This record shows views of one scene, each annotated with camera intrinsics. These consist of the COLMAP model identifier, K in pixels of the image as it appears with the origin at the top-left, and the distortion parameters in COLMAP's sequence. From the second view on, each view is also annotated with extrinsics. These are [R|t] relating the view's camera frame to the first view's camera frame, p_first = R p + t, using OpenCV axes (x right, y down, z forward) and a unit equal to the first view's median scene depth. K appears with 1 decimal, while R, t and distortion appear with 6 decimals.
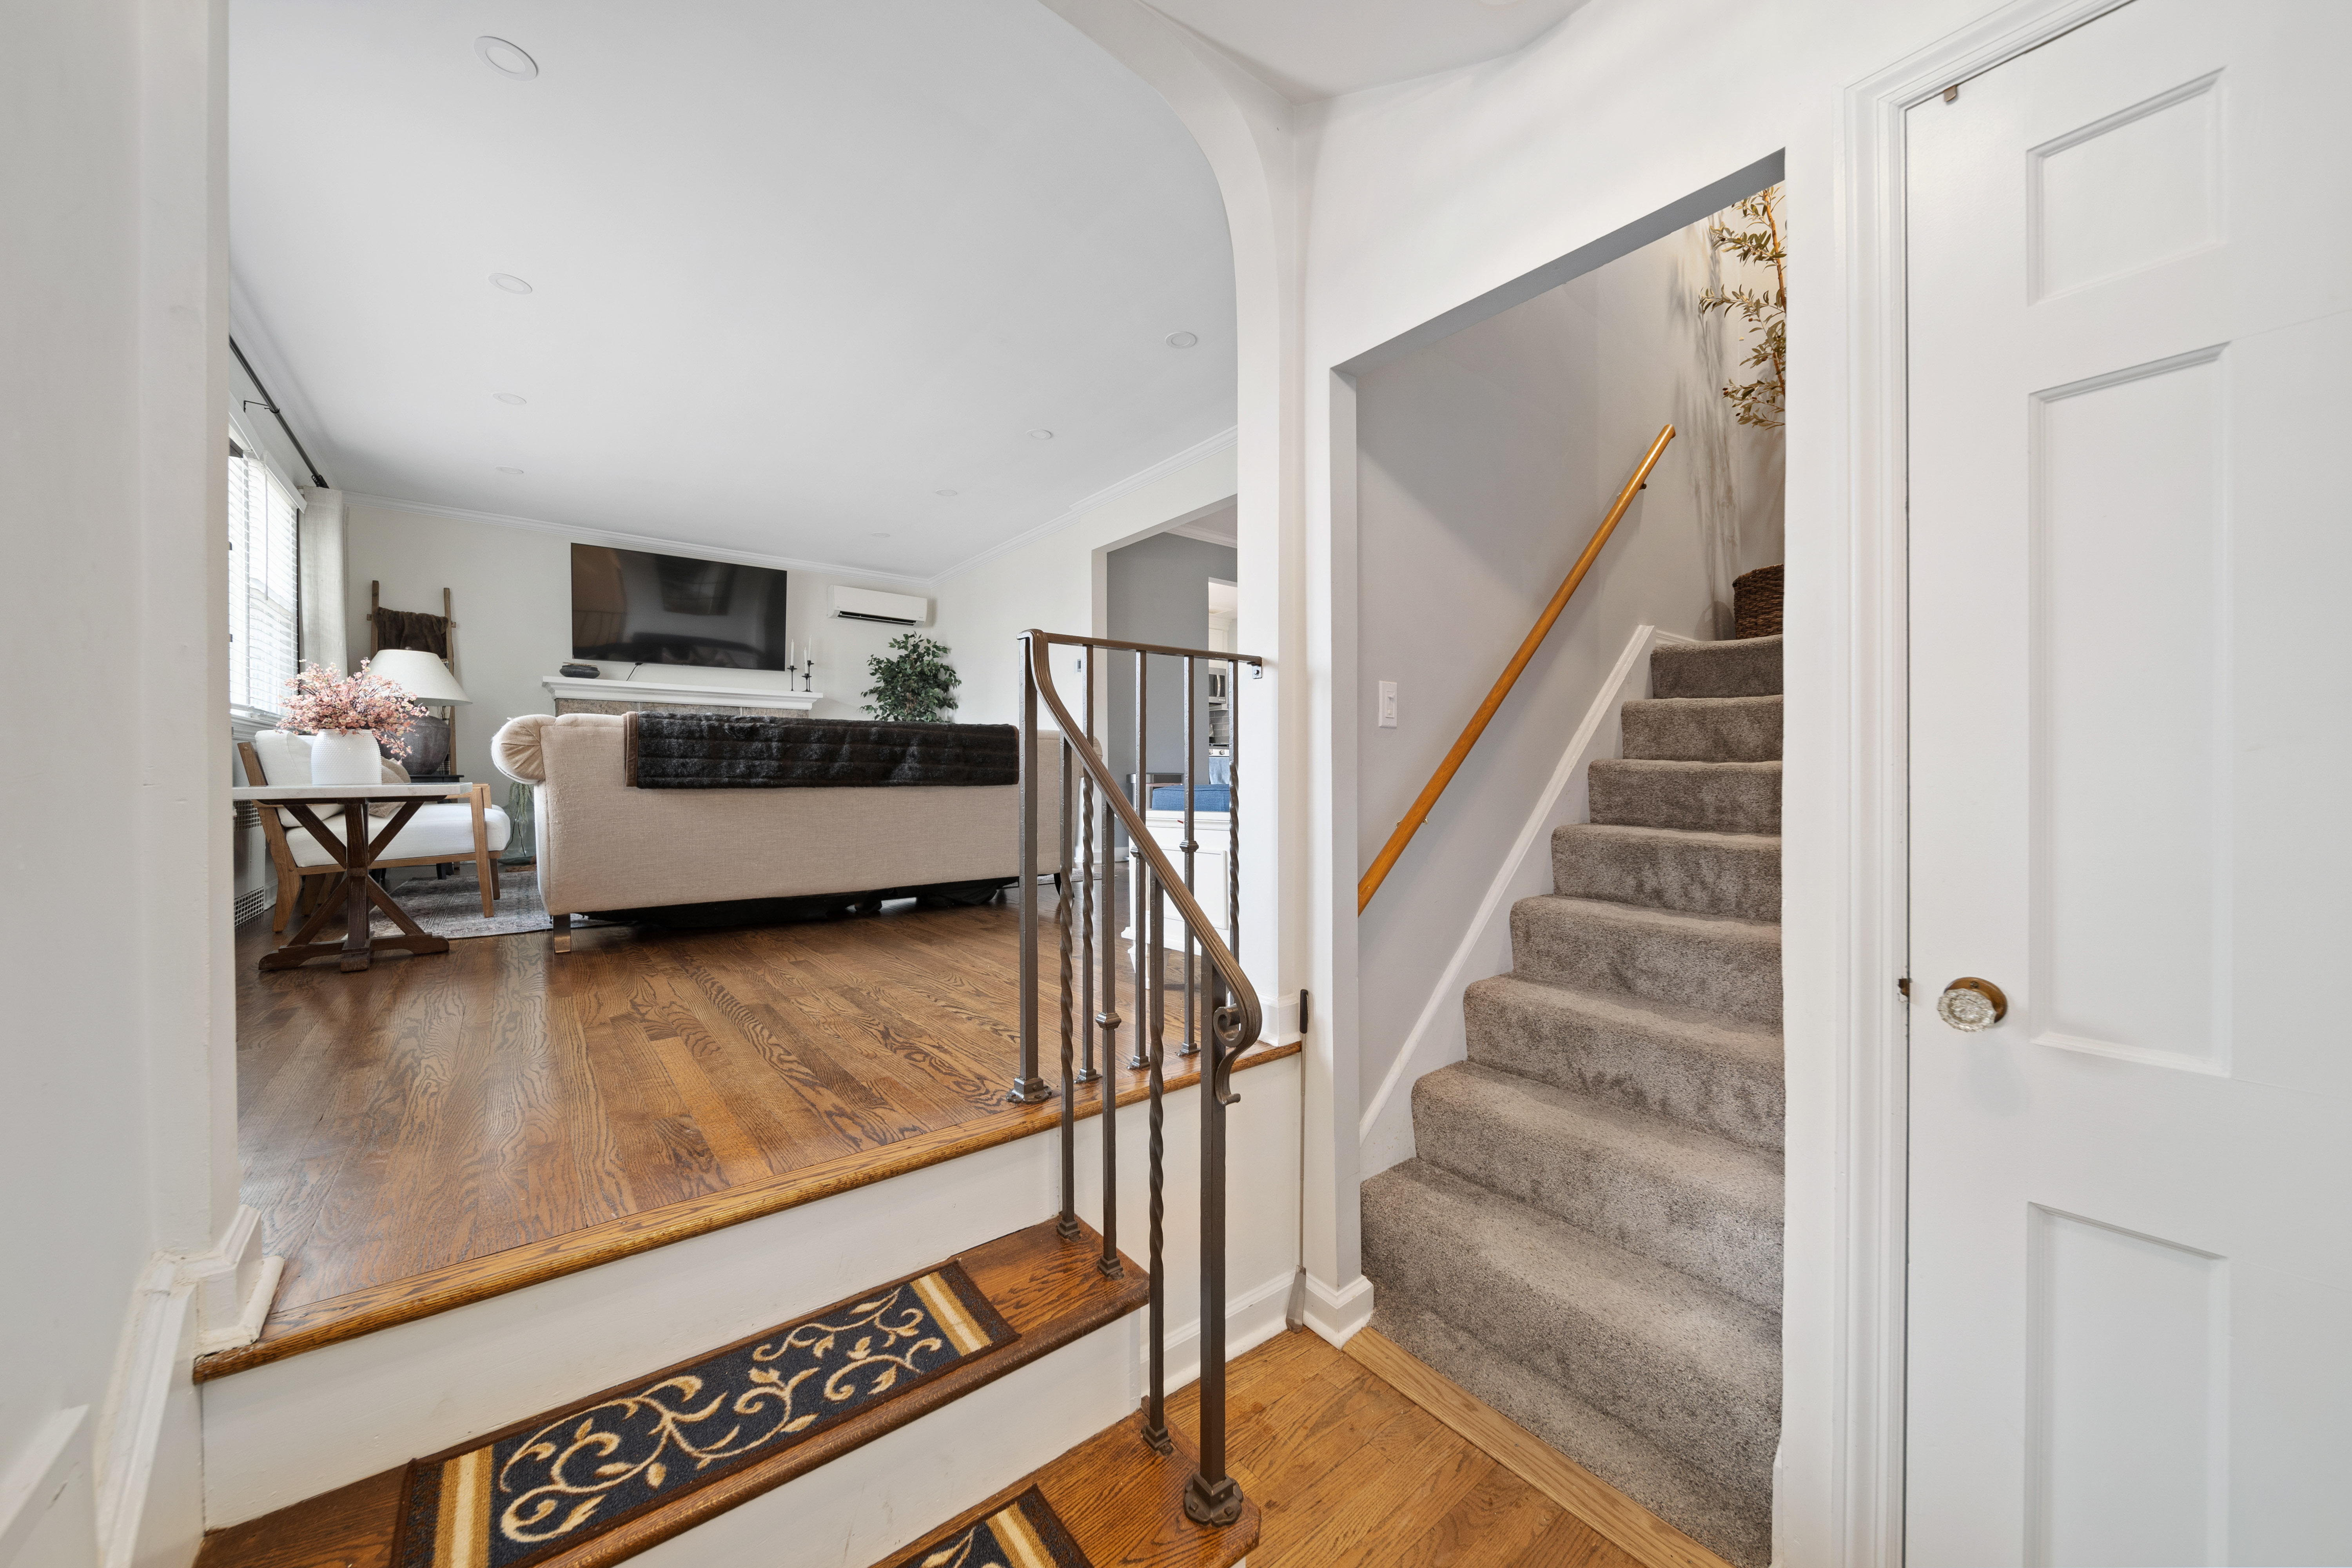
lens RADIAL K [[833.4, 0, 1176.0], [0, 833.4, 784.0], [0, 0, 1]] dist [0.000630, -0.000058]
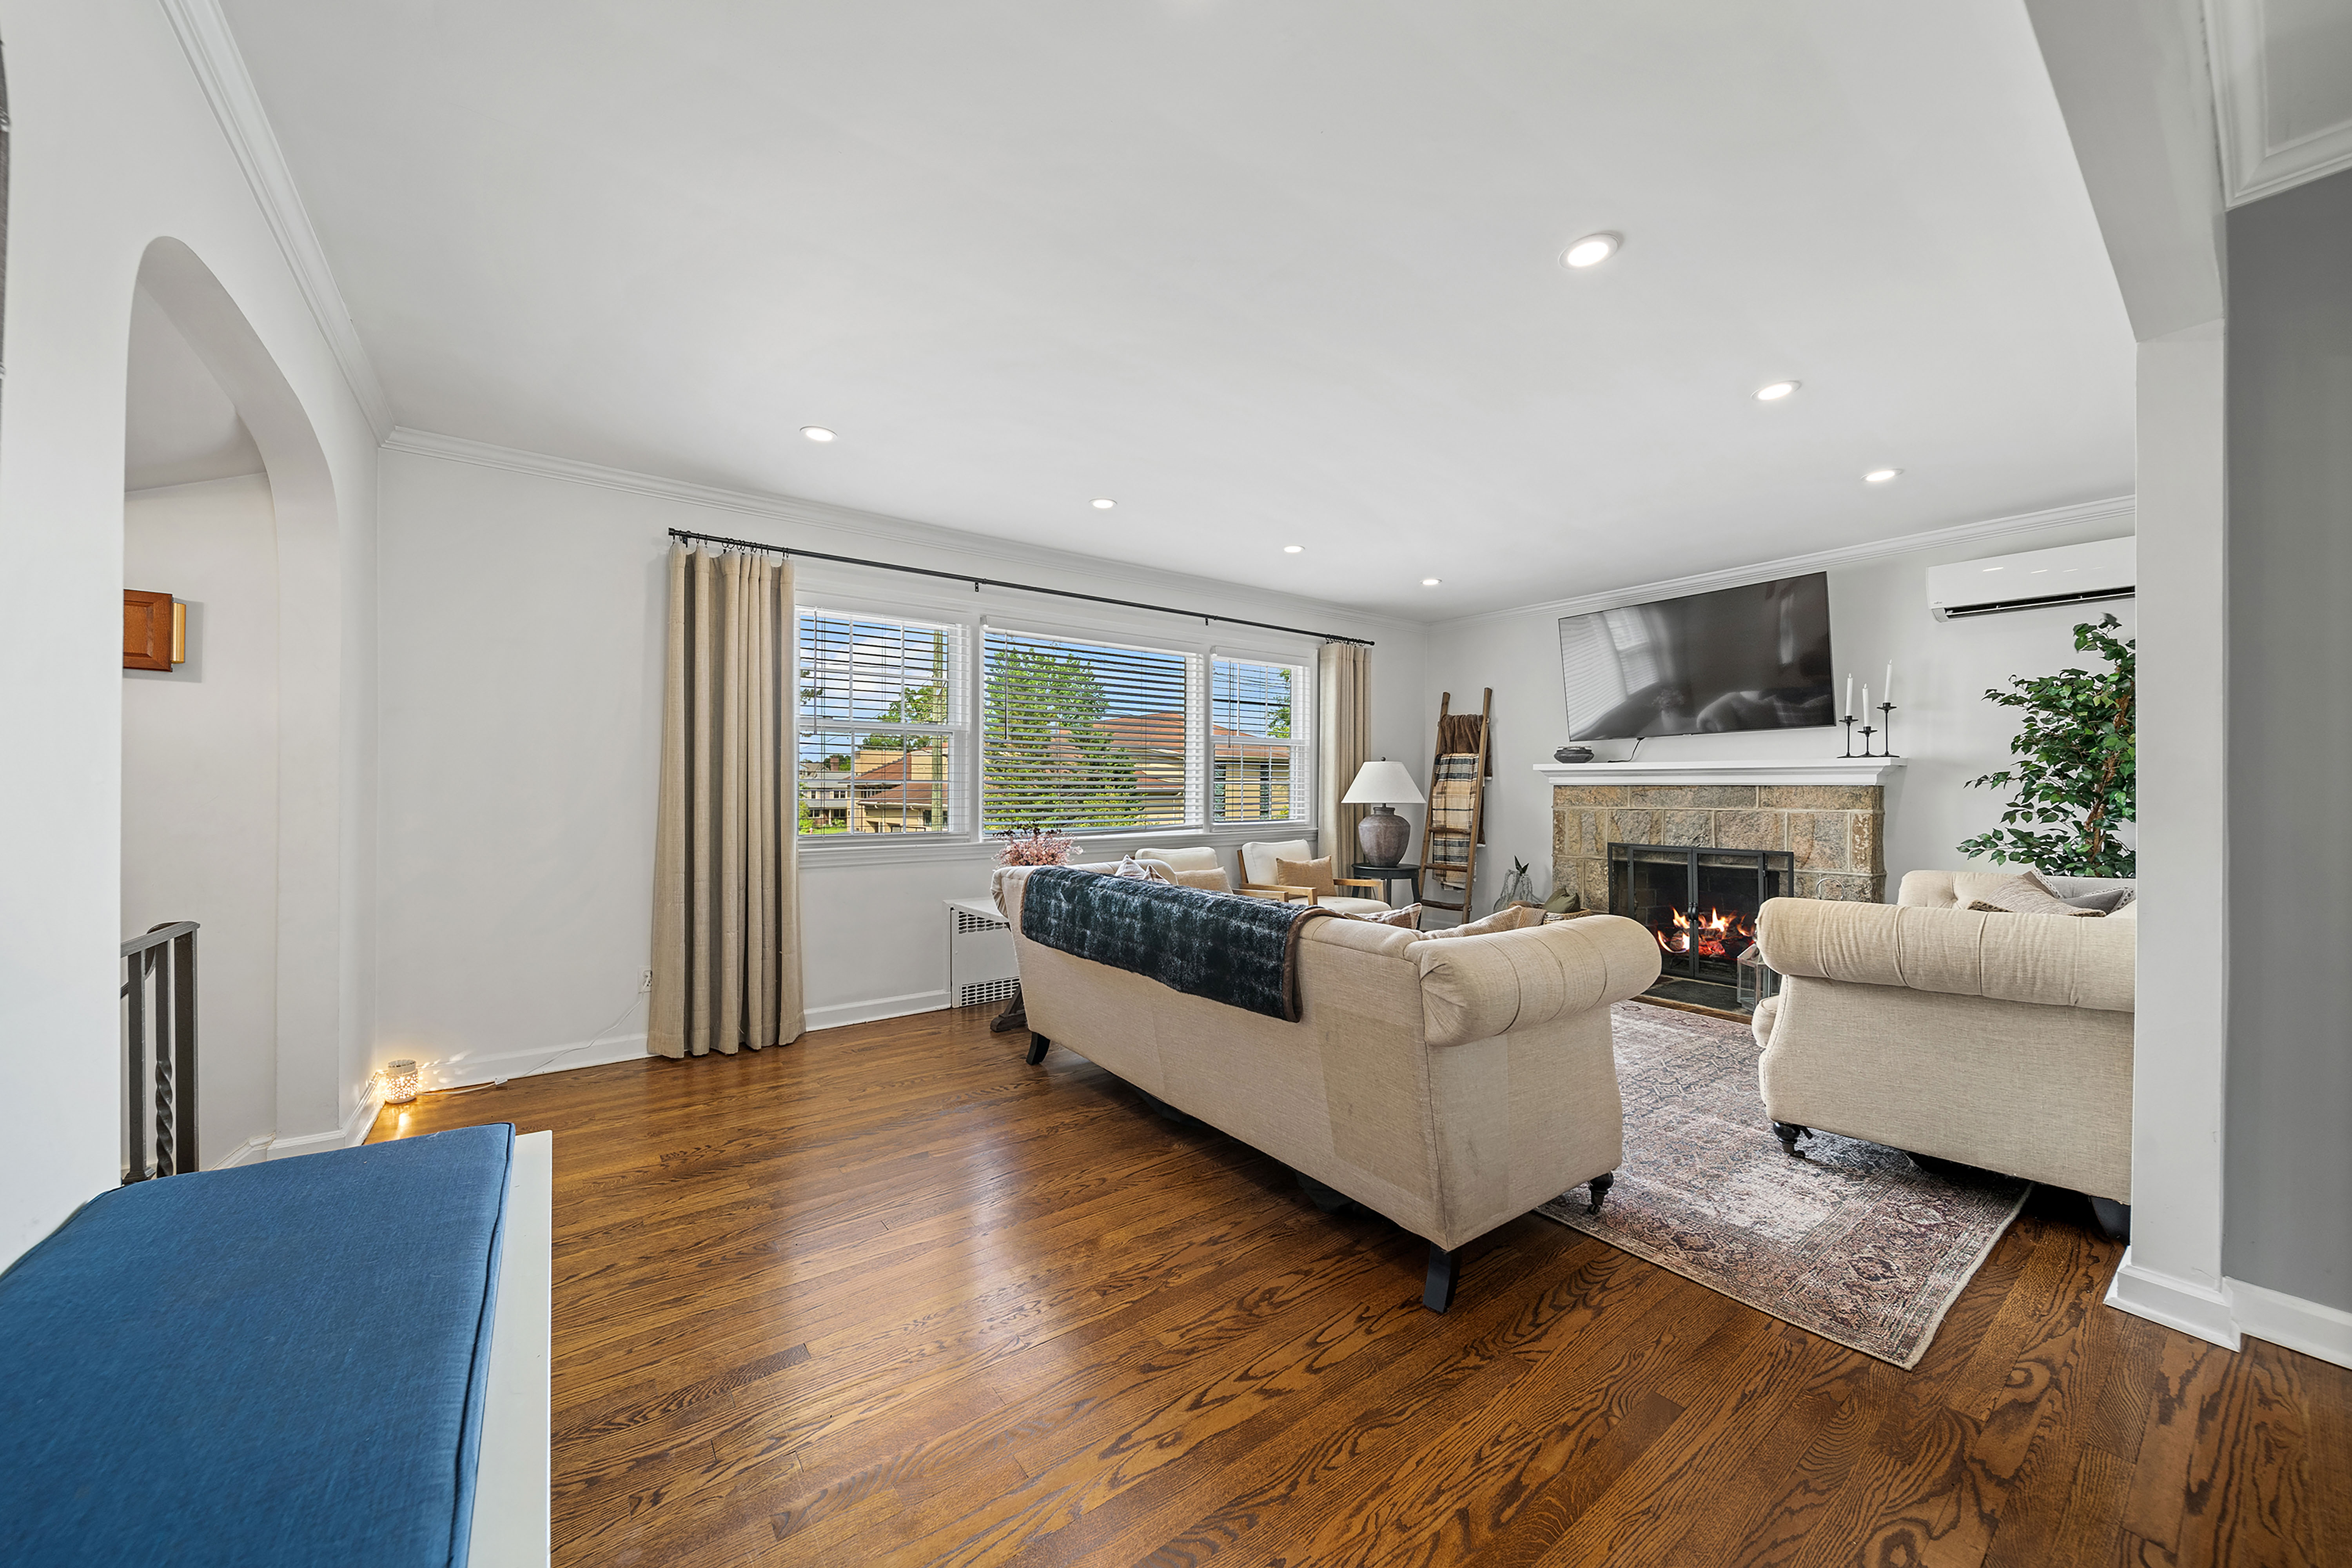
lens RADIAL K [[836.0, 0, 1169.2], [0, 836.0, 787.4], [0, 0, 1]] dist [-0.002464, -0.000450]
pose [[-0.030385, -0.000518, -0.999538, 0.211210], [-0.012350, 0.999924, -0.000143, -0.094048], [0.999462, 0.012340, -0.030389, 0.584598]]
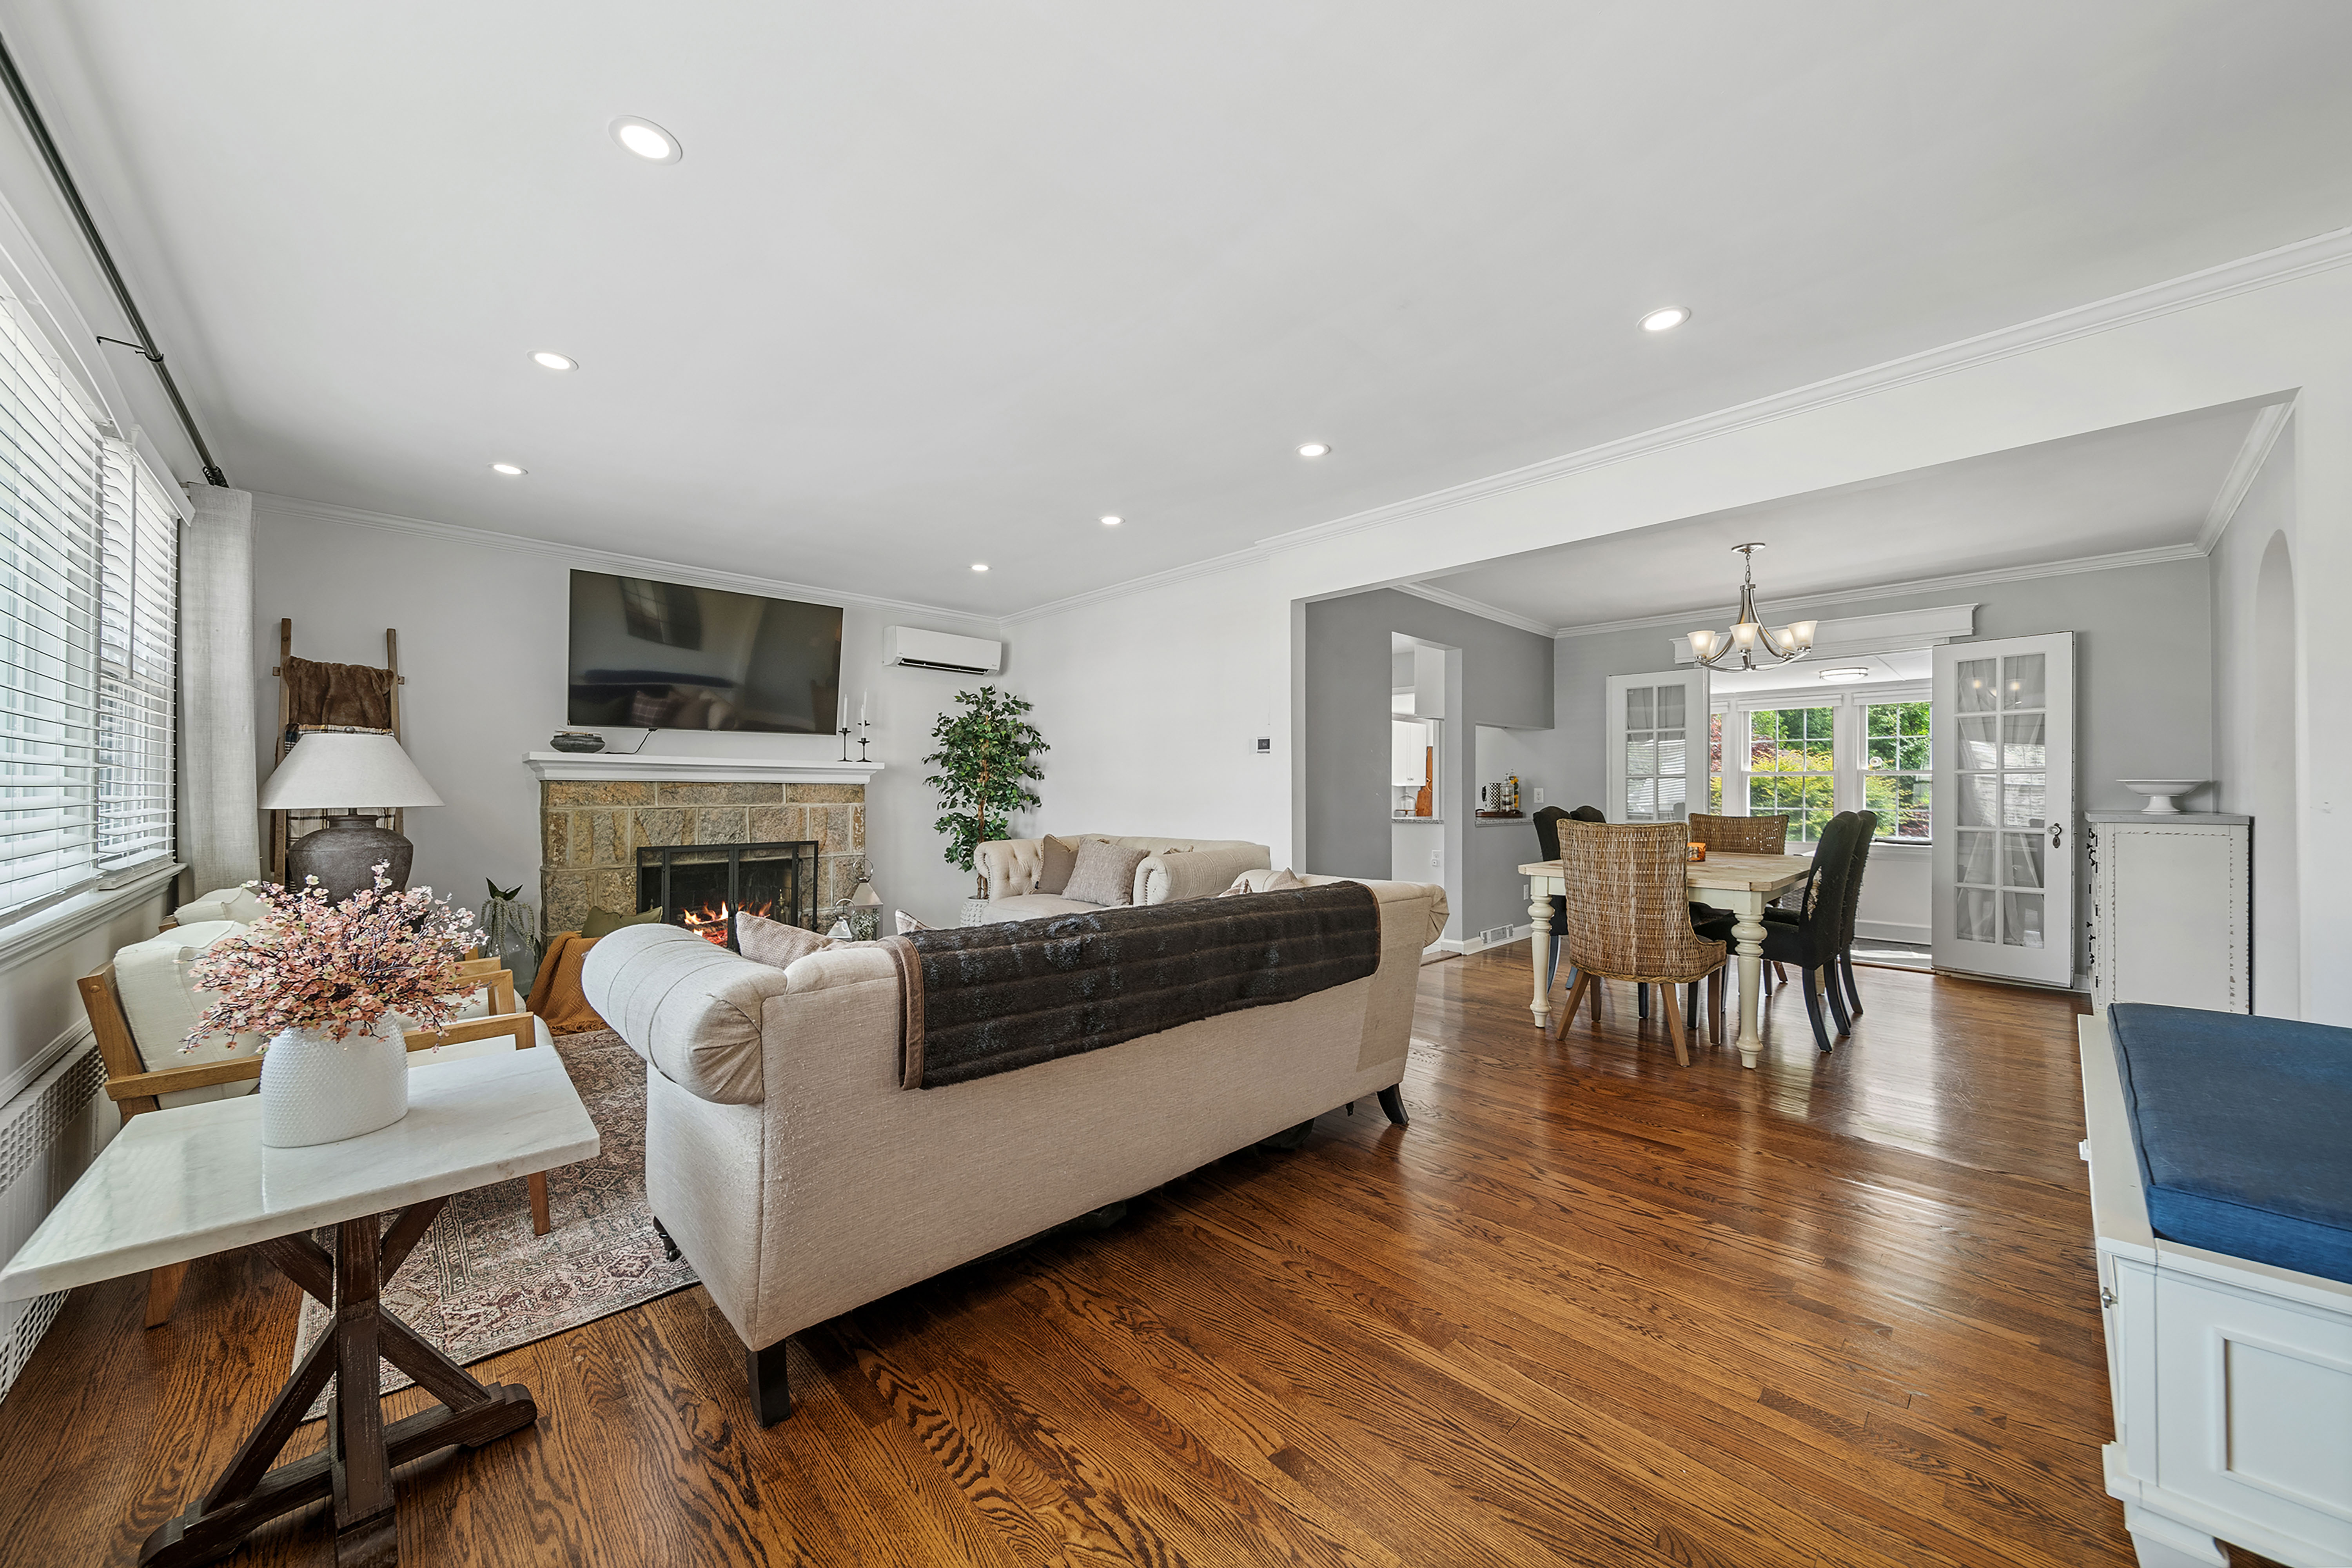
lens RADIAL K [[836.0, 0, 1169.2], [0, 836.0, 787.4], [0, 0, 1]] dist [-0.002464, -0.000450]
pose [[0.996115, 0.005607, 0.087888, -0.260082], [-0.004210, 0.999862, -0.016077, -0.086239], [-0.087966, 0.015645, 0.996001, 0.222110]]
